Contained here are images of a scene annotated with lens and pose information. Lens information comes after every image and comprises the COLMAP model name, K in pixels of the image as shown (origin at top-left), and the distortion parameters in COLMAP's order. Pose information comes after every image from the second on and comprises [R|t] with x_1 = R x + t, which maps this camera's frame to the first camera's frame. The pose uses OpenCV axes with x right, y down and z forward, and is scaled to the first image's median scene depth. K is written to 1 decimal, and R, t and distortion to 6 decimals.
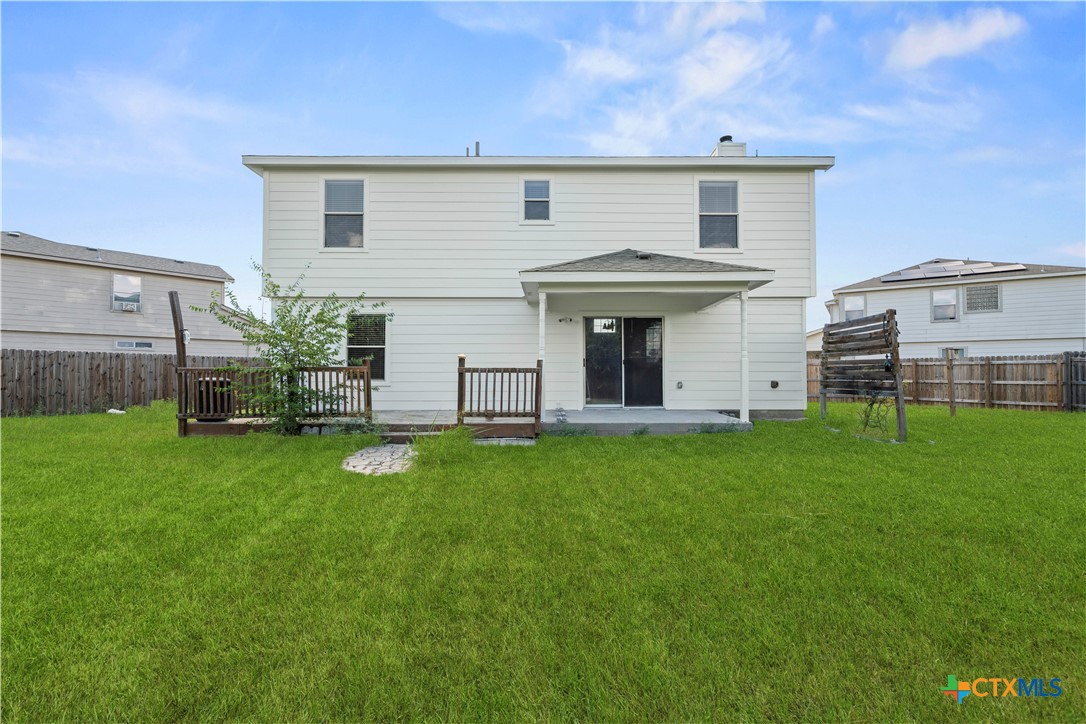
lens RADIAL K [[479.7, 0, 543.0], [0, 479.7, 362.0], [0, 0, 1]] dist [-0.000554, -0.000043]
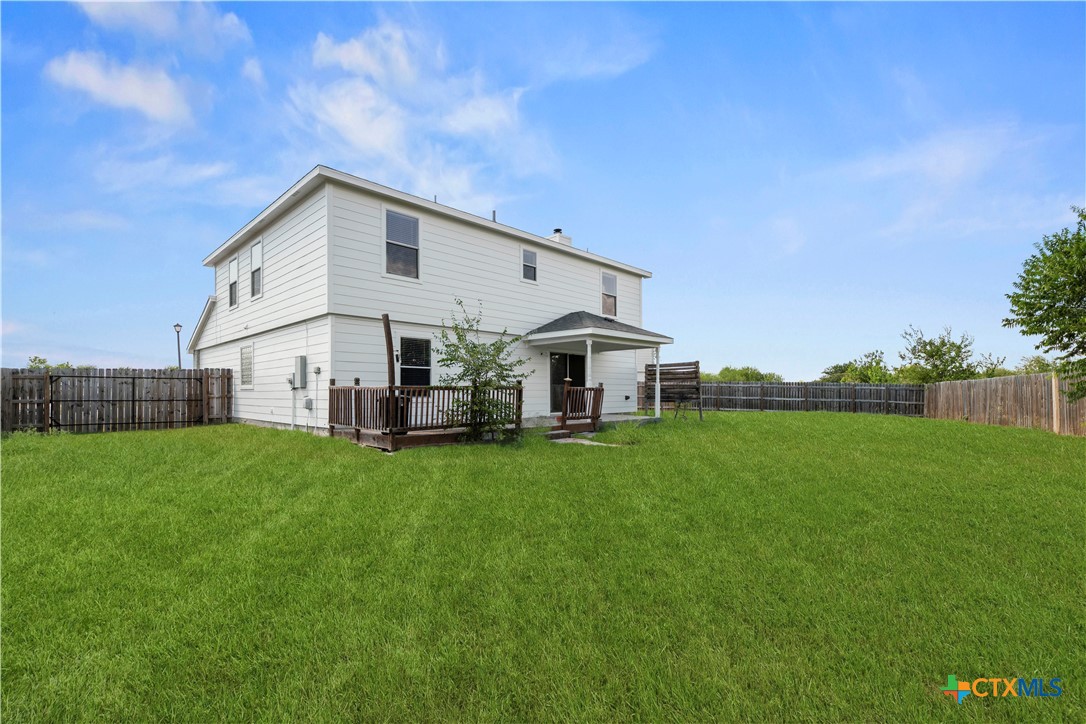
lens RADIAL K [[490.3, 0, 543.6], [0, 490.3, 385.7], [0, 0, 1]] dist [0.000538, 0.000031]
pose [[0.695678, 0.008281, 0.718306, -0.992561], [-0.015619, 0.999872, 0.003599, 0.001600], [-0.718183, -0.013723, 0.695718, -0.011422]]
